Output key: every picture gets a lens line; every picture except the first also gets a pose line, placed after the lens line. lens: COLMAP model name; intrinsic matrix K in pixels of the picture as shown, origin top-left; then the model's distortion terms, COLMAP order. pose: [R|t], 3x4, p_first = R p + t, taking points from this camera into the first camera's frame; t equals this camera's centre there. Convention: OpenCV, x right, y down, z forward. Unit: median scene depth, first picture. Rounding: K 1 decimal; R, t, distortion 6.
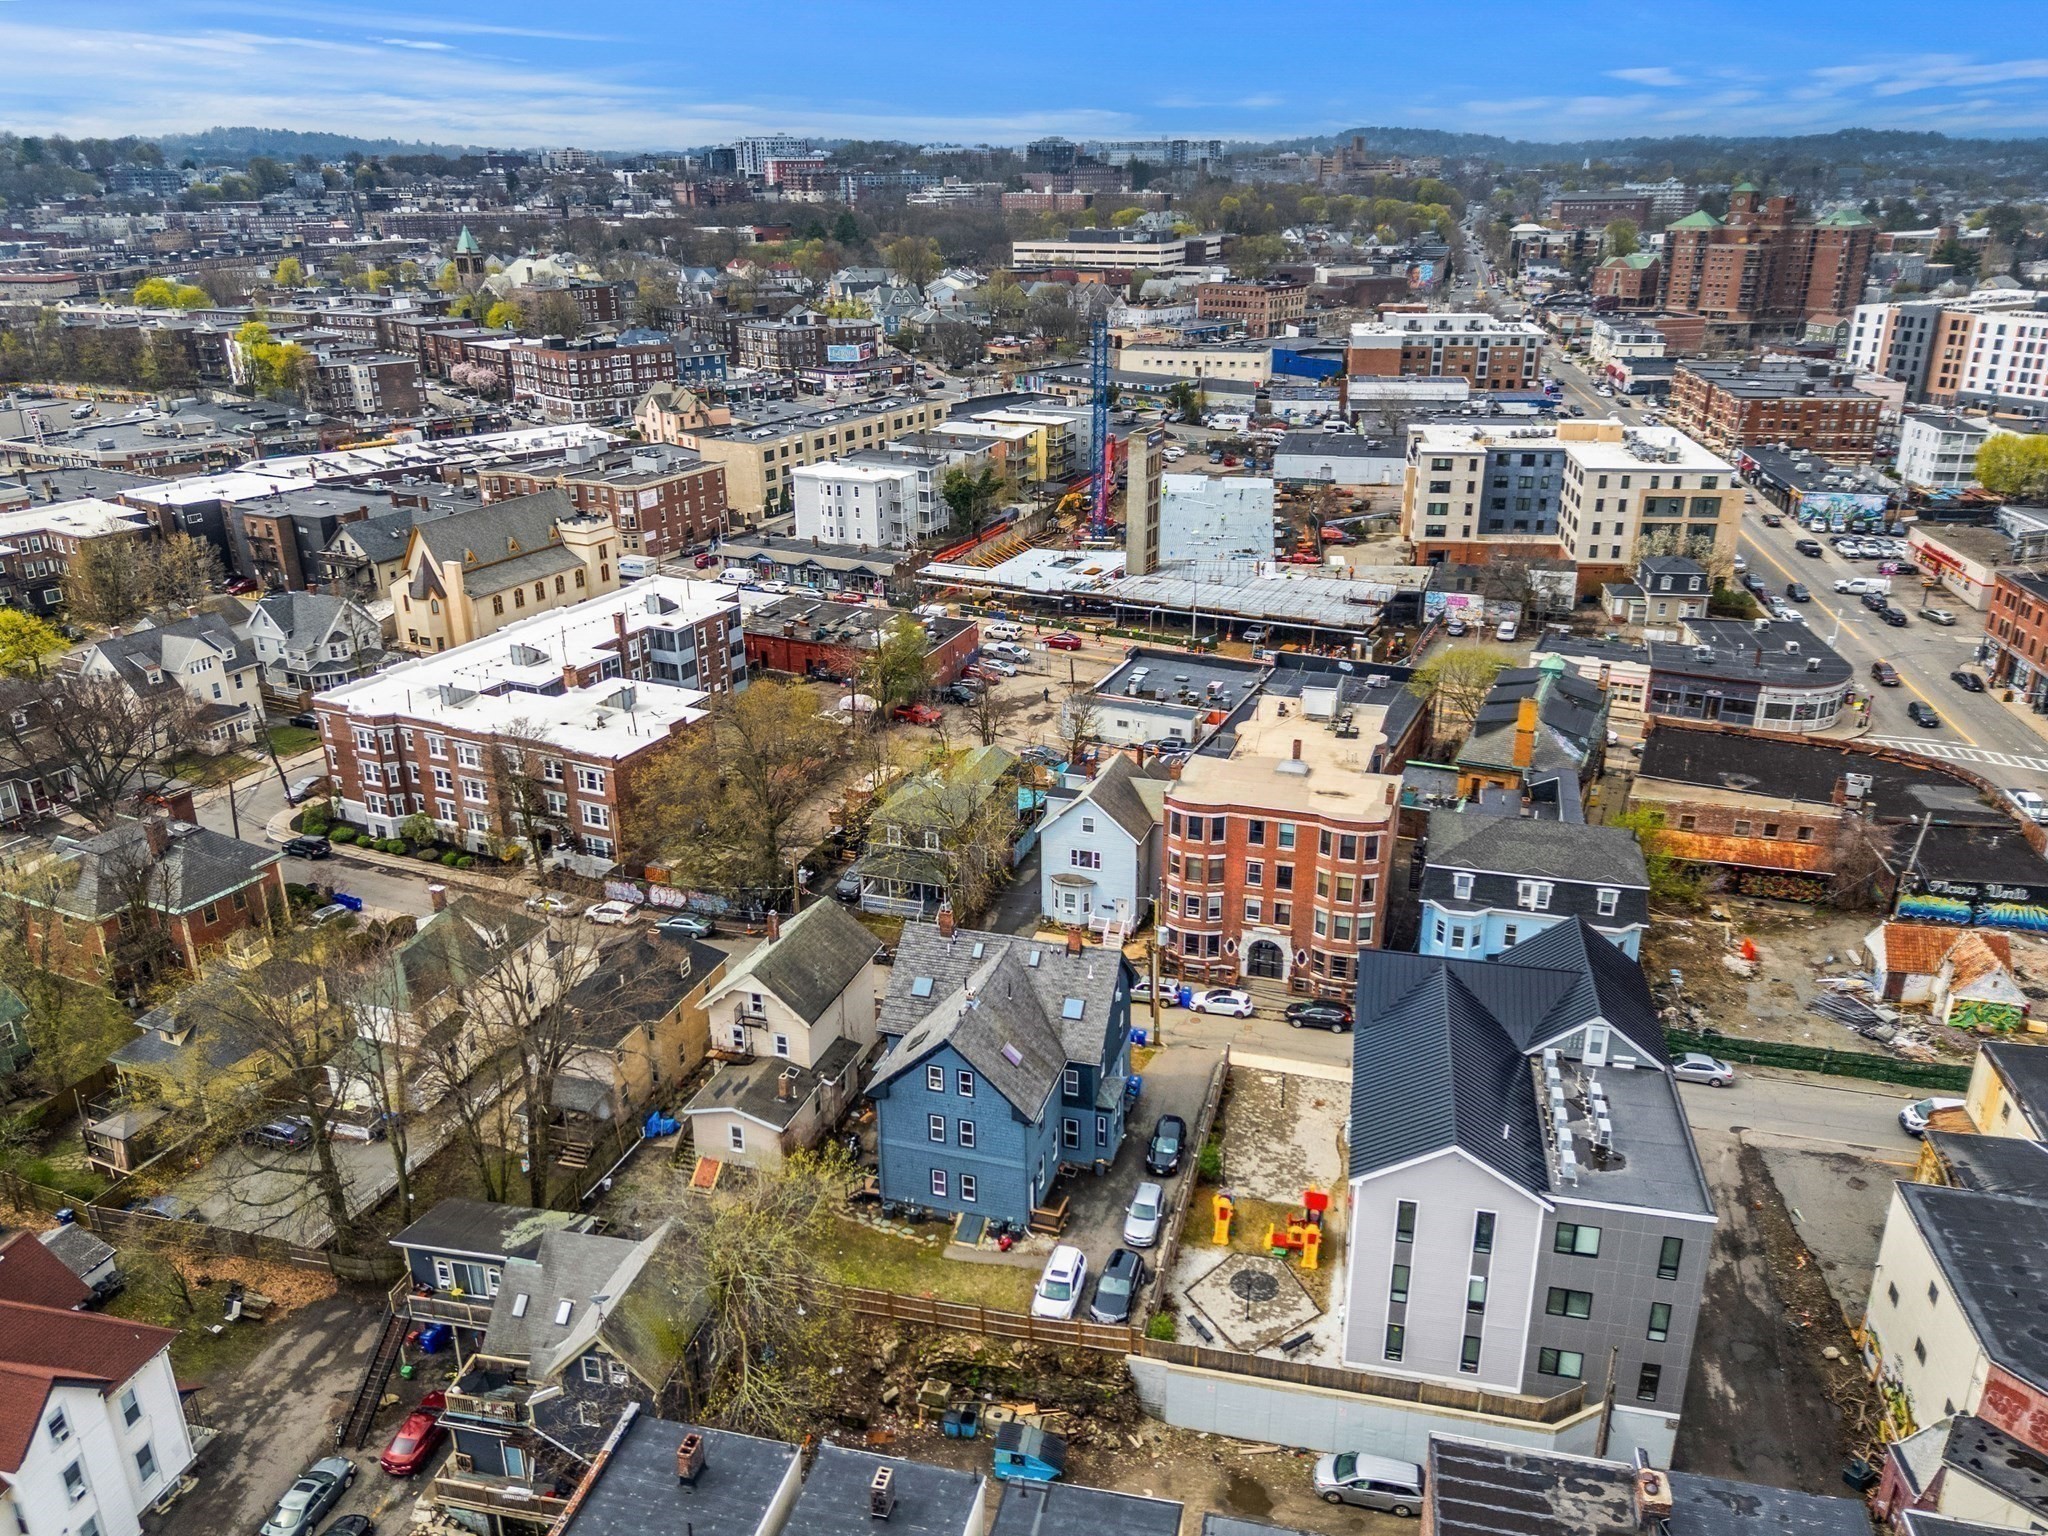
lens RADIAL K [[1507.0, 0, 1025.5], [0, 1507.0, 758.2], [0, 0, 1]] dist [0.136728, -0.205846]
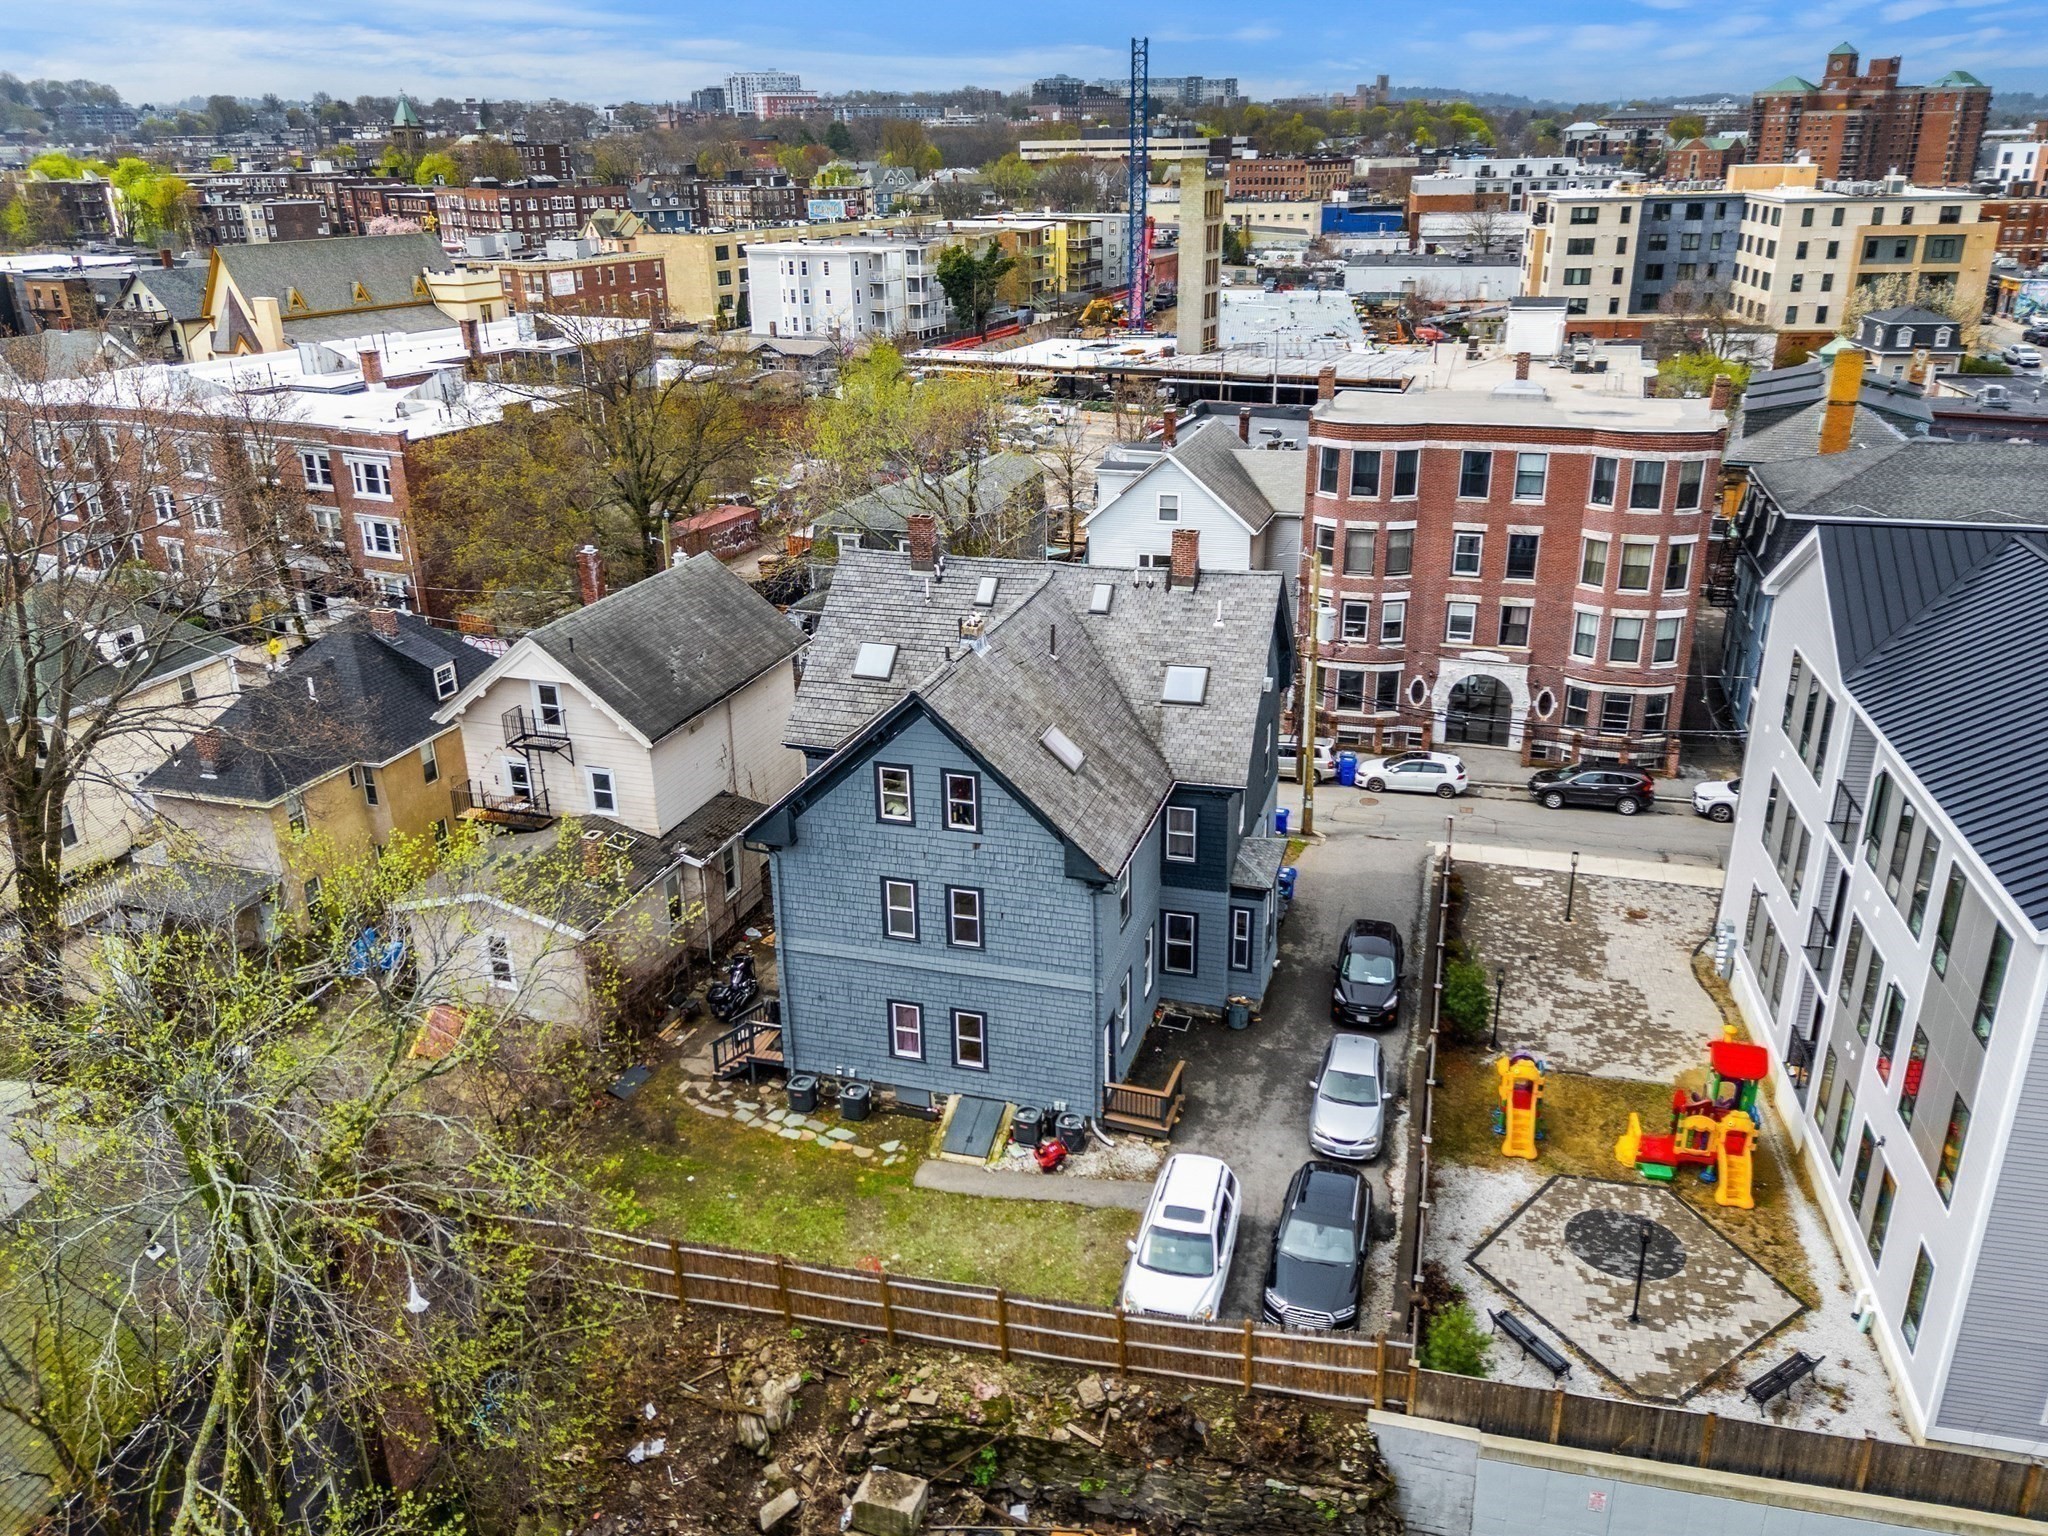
lens RADIAL K [[1485.8, 0, 1028.2], [0, 1485.8, 772.7], [0, 0, 1]] dist [0.086668, -0.073746]
pose [[0.999982, -0.005672, -0.002172, -0.014536], [0.005673, 0.999984, 0.000682, 0.159612], [0.002168, -0.000694, 0.999997, 0.434694]]
